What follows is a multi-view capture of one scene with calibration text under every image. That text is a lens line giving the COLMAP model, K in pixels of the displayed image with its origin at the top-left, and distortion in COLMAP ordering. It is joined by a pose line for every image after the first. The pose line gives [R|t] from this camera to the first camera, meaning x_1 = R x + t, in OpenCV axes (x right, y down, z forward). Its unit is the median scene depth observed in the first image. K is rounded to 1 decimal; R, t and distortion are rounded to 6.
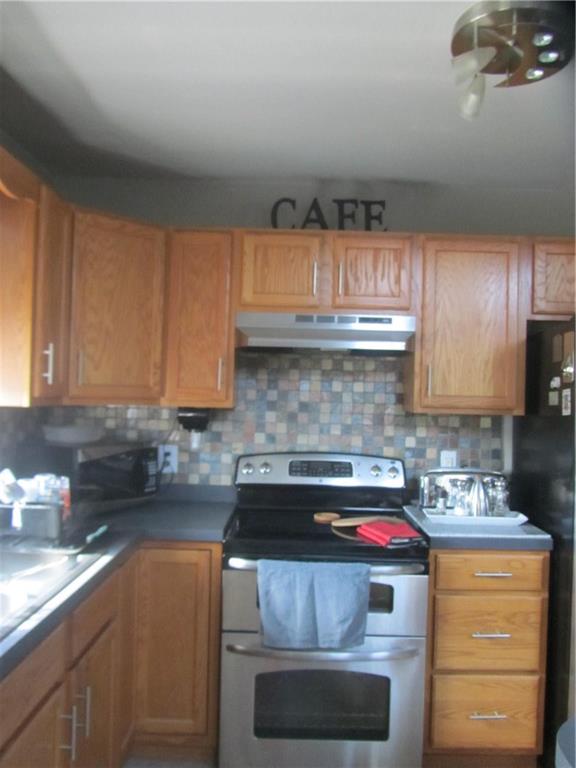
lens RADIAL K [[628.8, 0, 287.8], [0, 628.8, 388.6], [0, 0, 1]] dist [-0.038276, 0.002655]
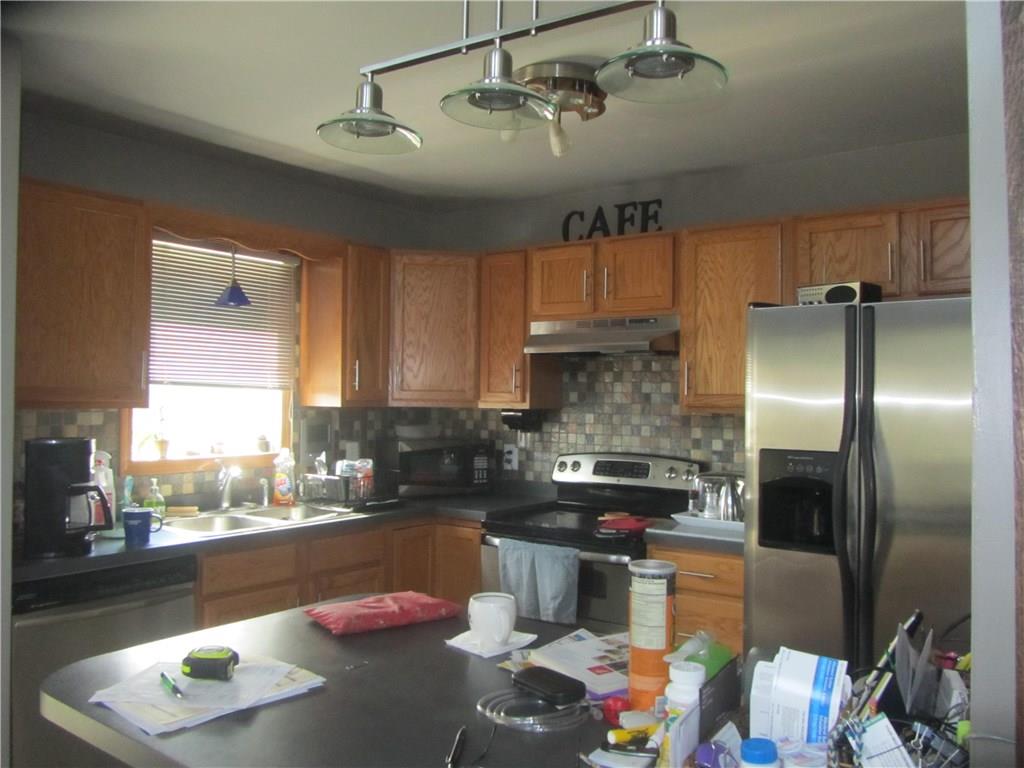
lens RADIAL K [[838.4, 0, 512.9], [0, 838.4, 380.5], [0, 0, 1]] dist [-0.038276, 0.002655]
pose [[0.806884, -0.028265, -0.590033, 0.741804], [0.015809, 0.999530, -0.026263, 0.018364], [0.590498, 0.011863, 0.806952, -0.202914]]
